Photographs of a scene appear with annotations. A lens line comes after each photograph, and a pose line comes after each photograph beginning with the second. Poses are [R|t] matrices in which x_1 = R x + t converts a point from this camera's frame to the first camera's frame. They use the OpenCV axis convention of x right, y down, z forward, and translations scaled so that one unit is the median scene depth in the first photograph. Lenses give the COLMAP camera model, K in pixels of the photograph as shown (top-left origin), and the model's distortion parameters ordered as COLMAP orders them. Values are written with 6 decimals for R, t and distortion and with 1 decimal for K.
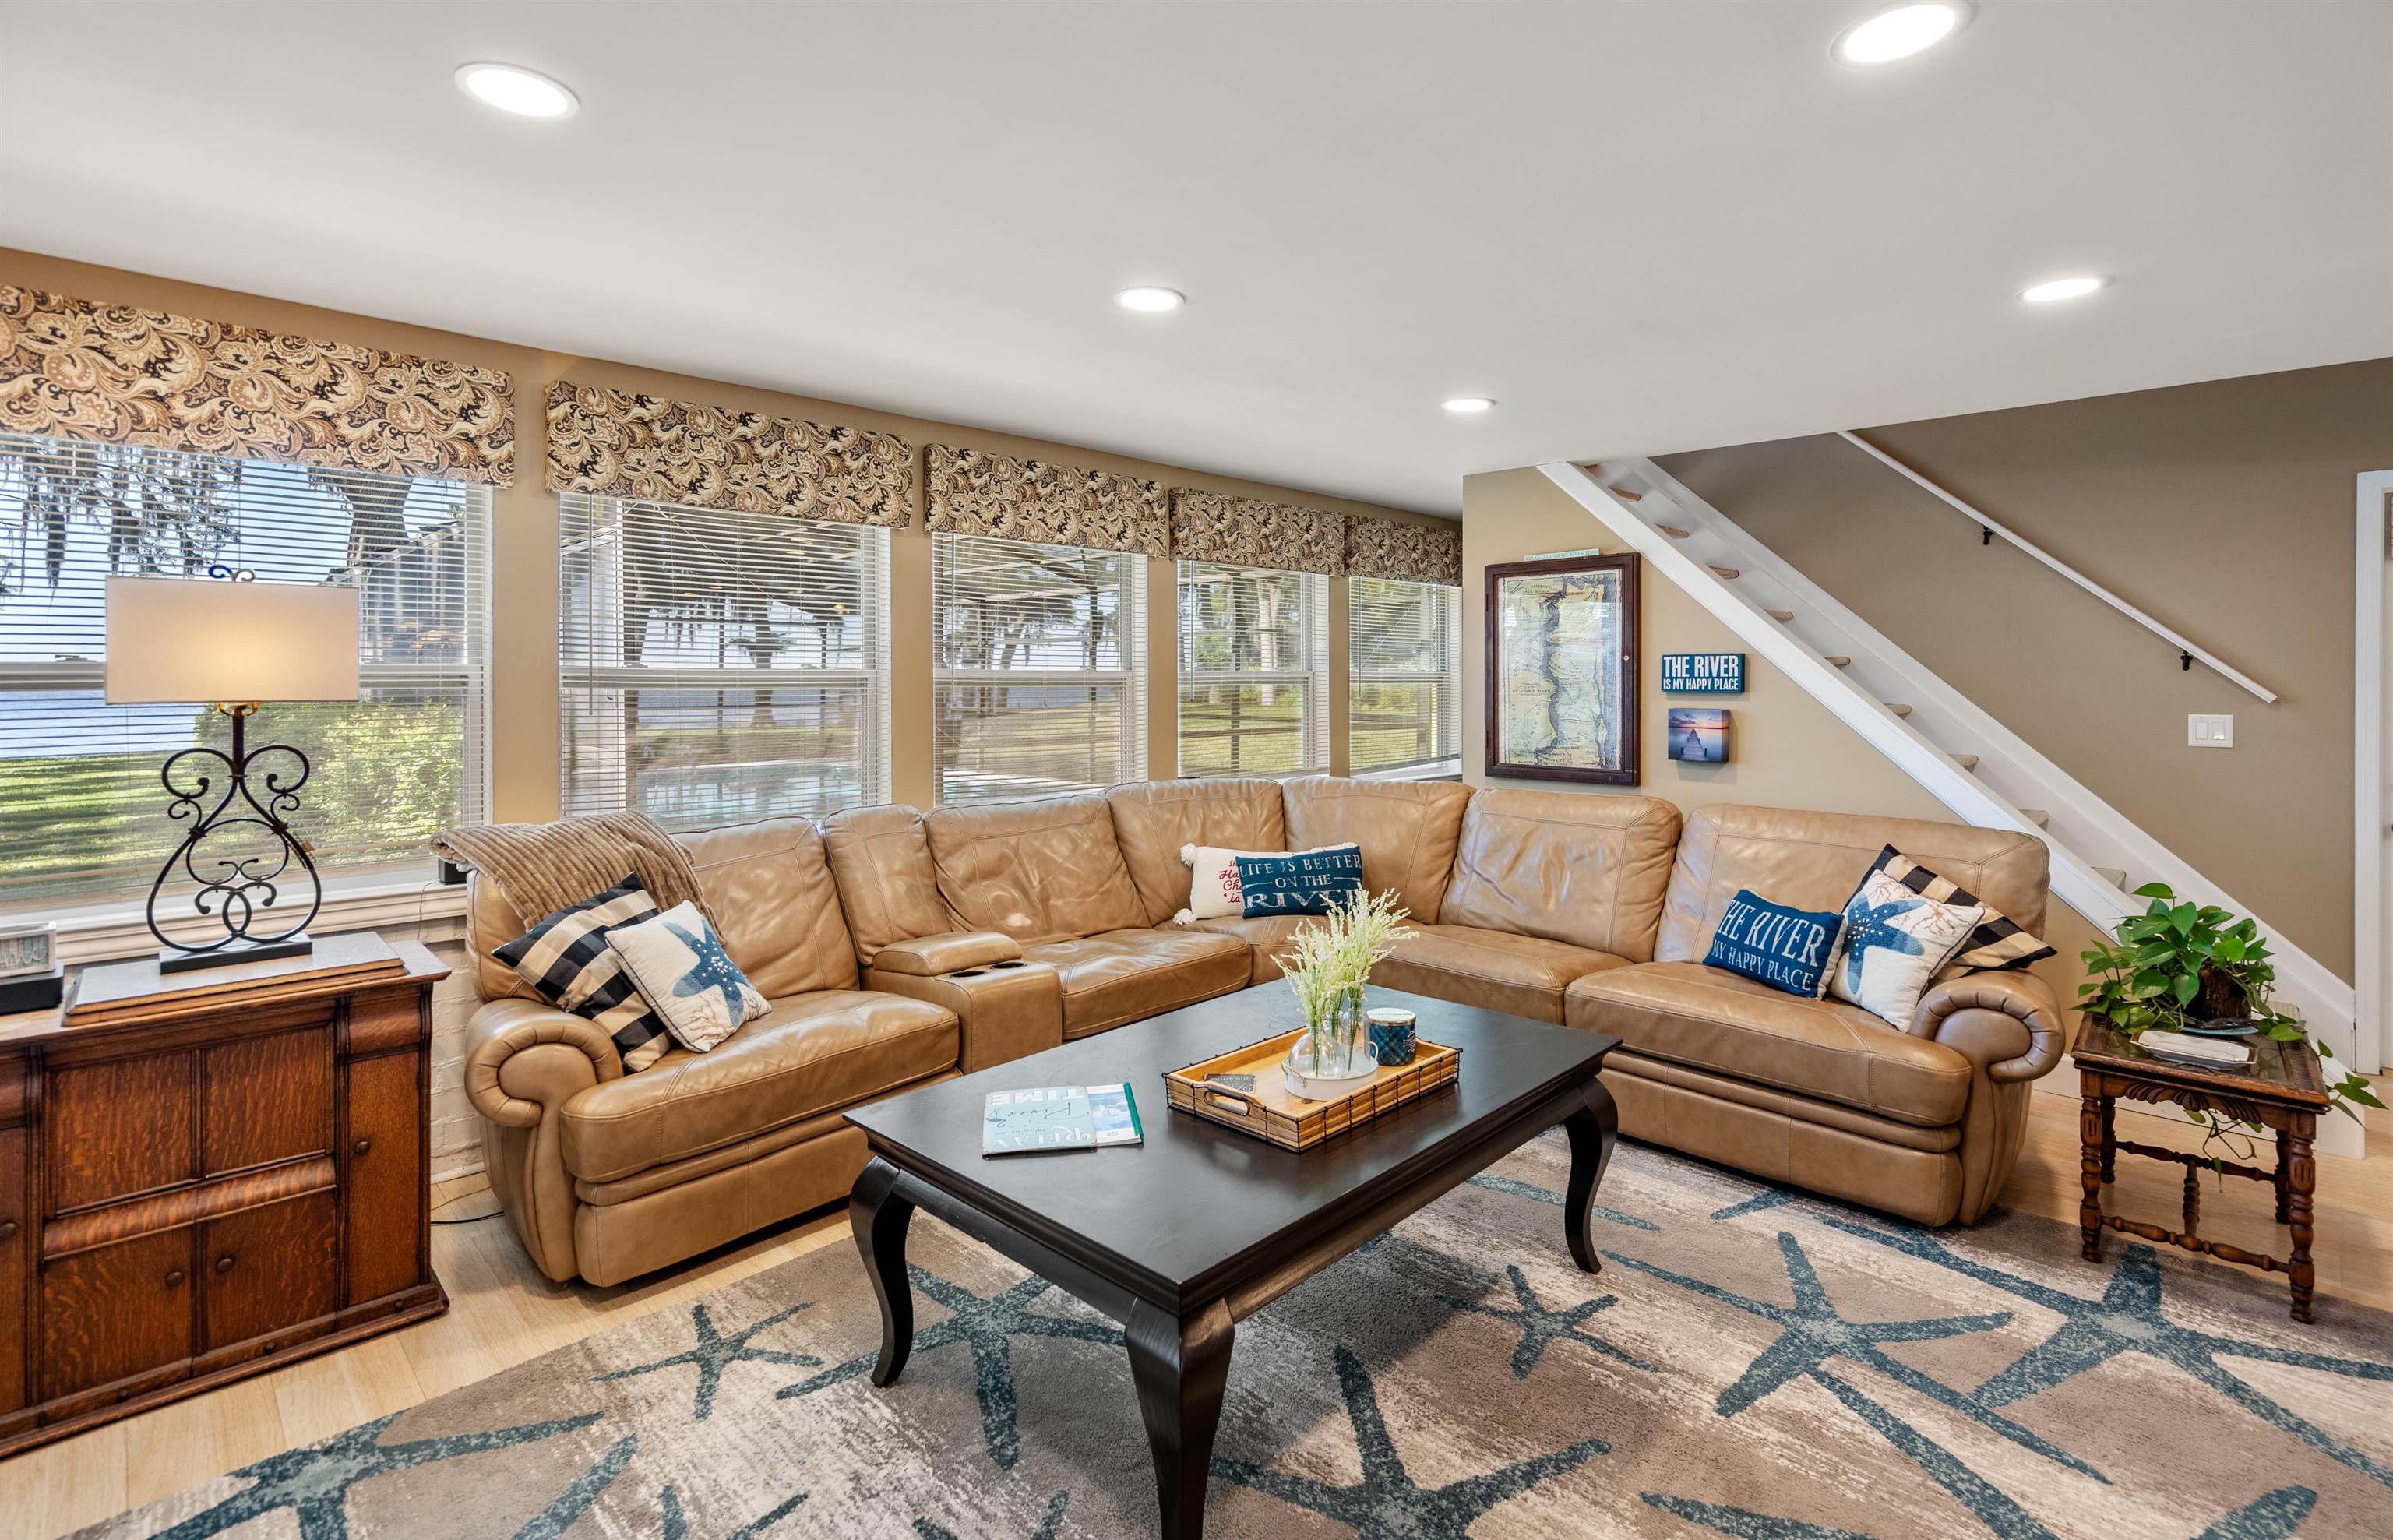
lens RADIAL K [[1093.6, 0, 1190.9], [0, 1093.6, 721.8], [0, 0, 1]] dist [-0.003703, -0.000301]
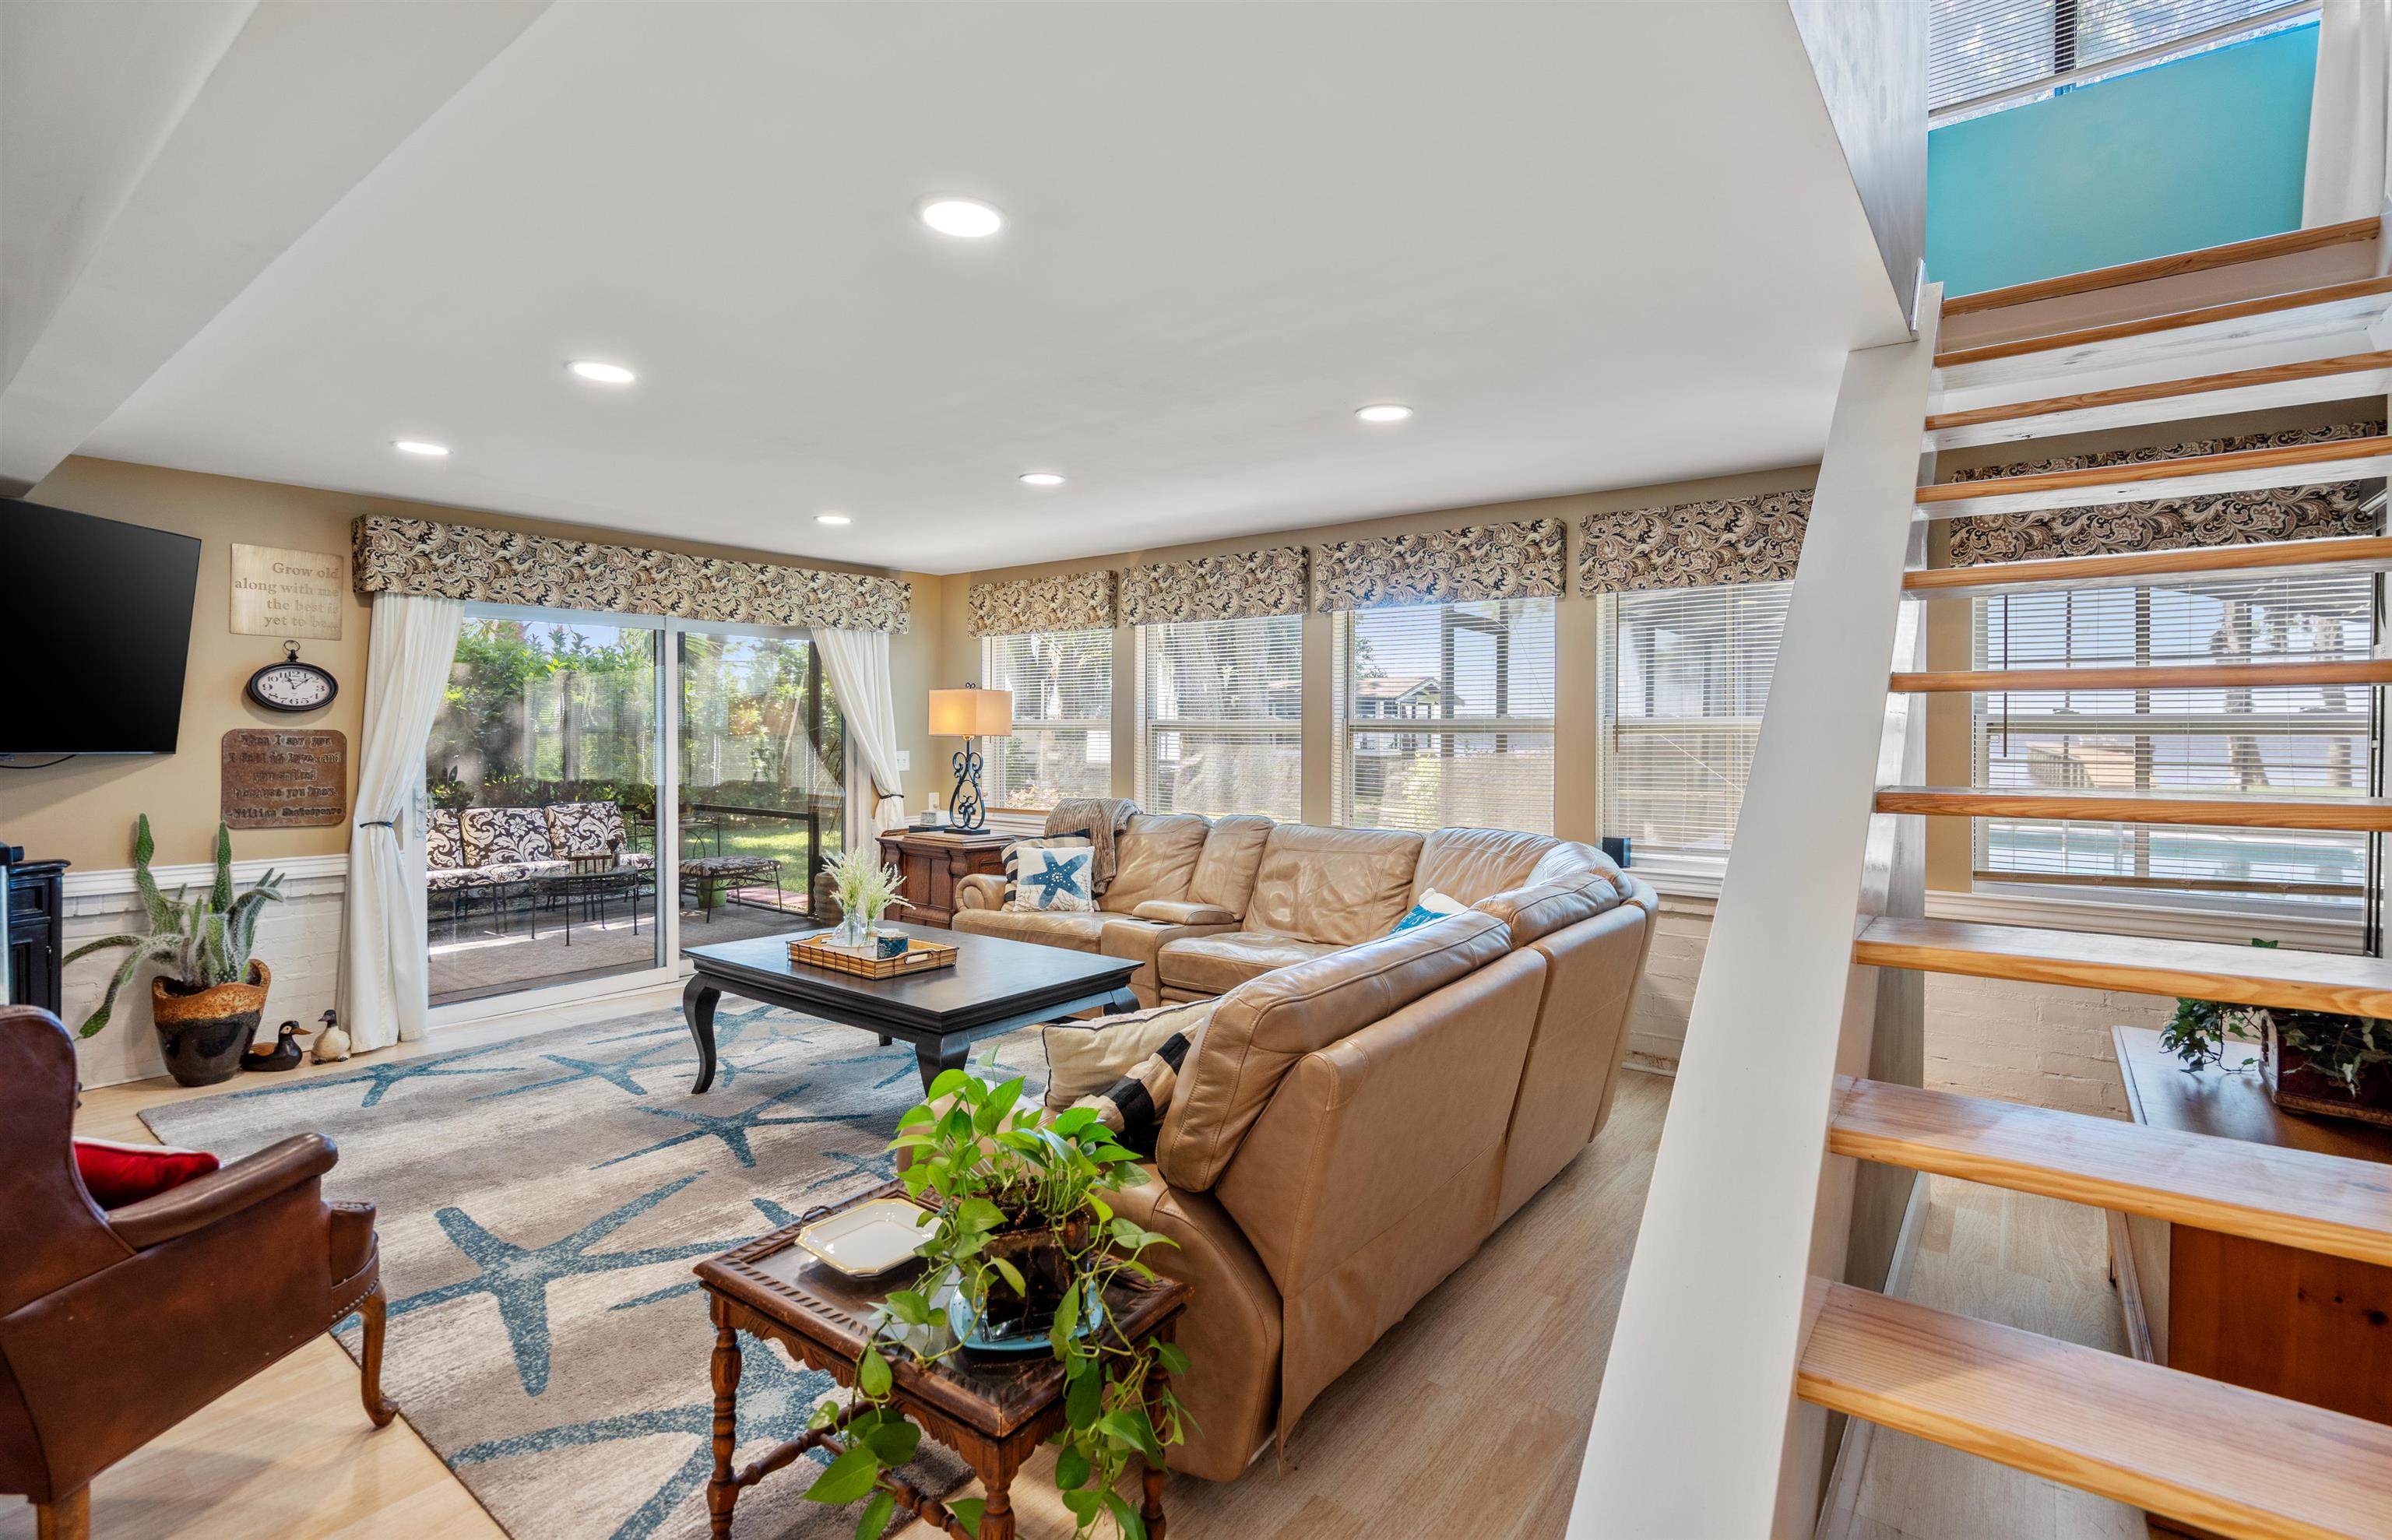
lens RADIAL K [[1093.1, 0, 1190.4], [0, 1093.1, 721.9], [0, 0, 1]] dist [-0.003703, -0.000301]
pose [[0.130182, -0.003035, -0.991485, 1.027850], [-0.040288, 0.999153, -0.008349, -0.026030], [0.990671, 0.041032, 0.129950, 0.675689]]
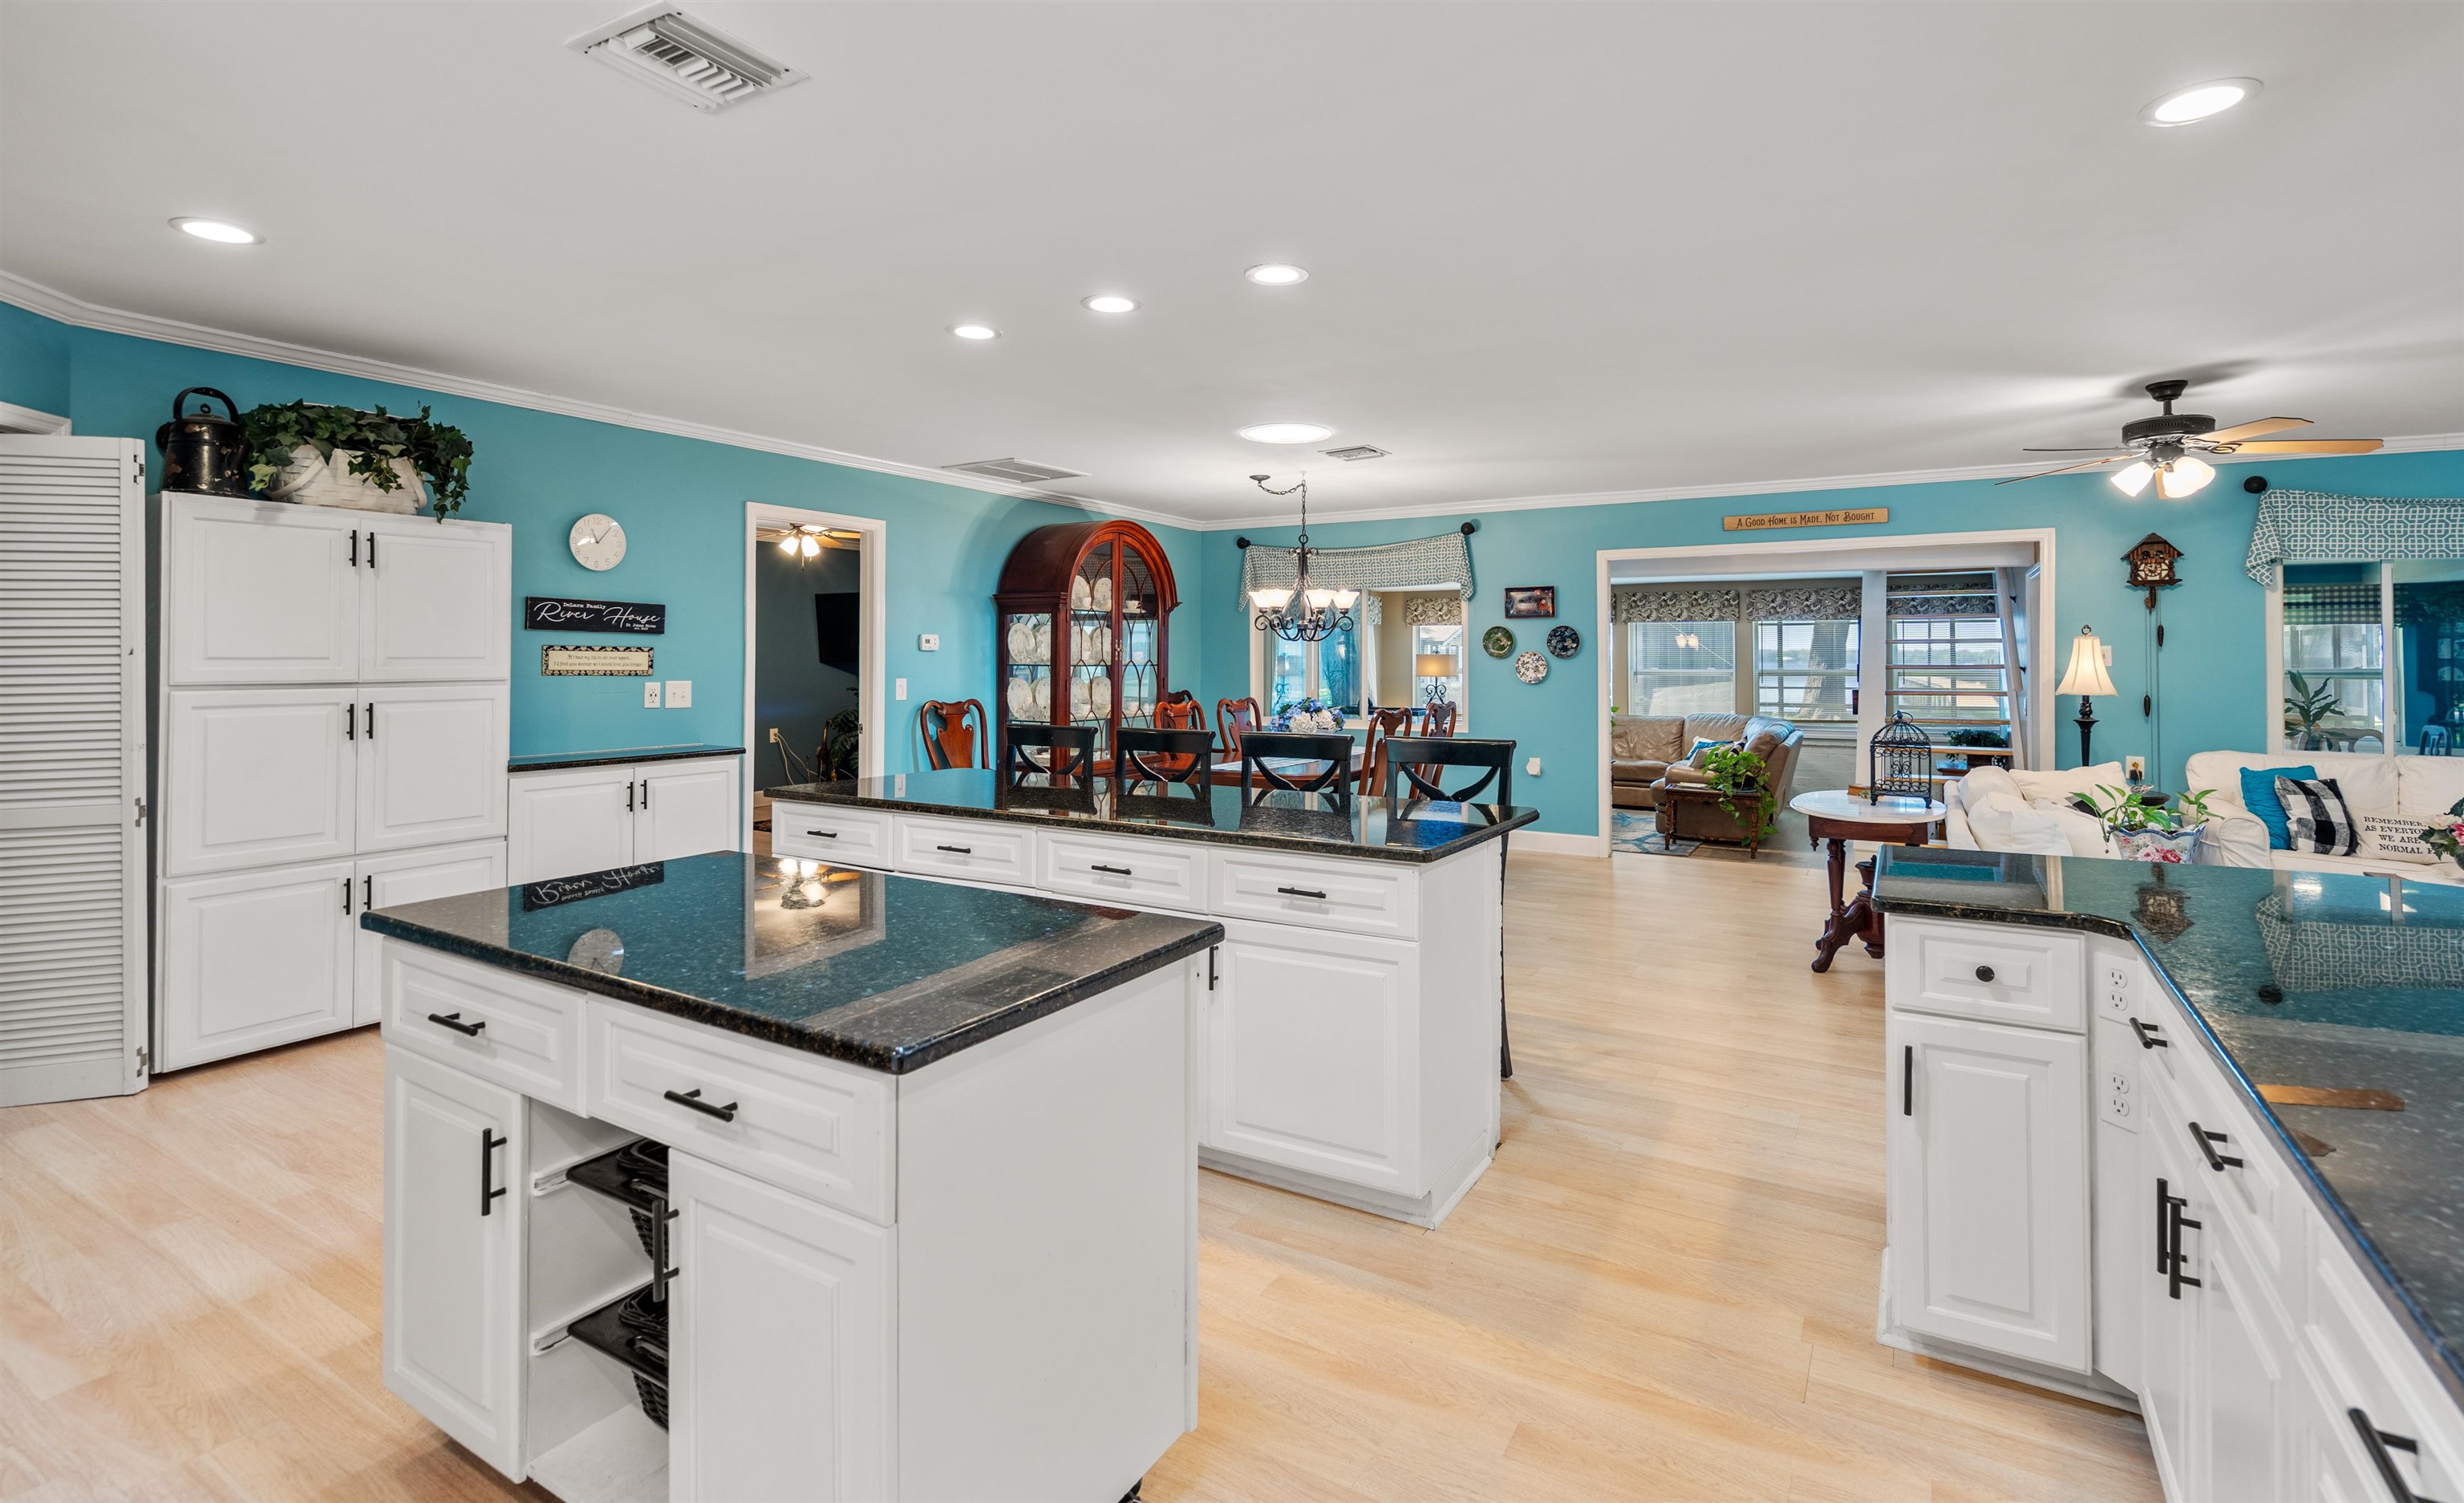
lens RADIAL K [[1131.1, 0, 1245.8], [0, 1131.1, 642.5], [0, 0, 1]] dist [0.002251, -0.000189]
pose [[0.262729, -0.013943, -0.964769, 2.448873], [-0.039962, 0.998880, -0.025318, -0.001671], [0.964042, 0.045206, 0.261877, -0.795733]]
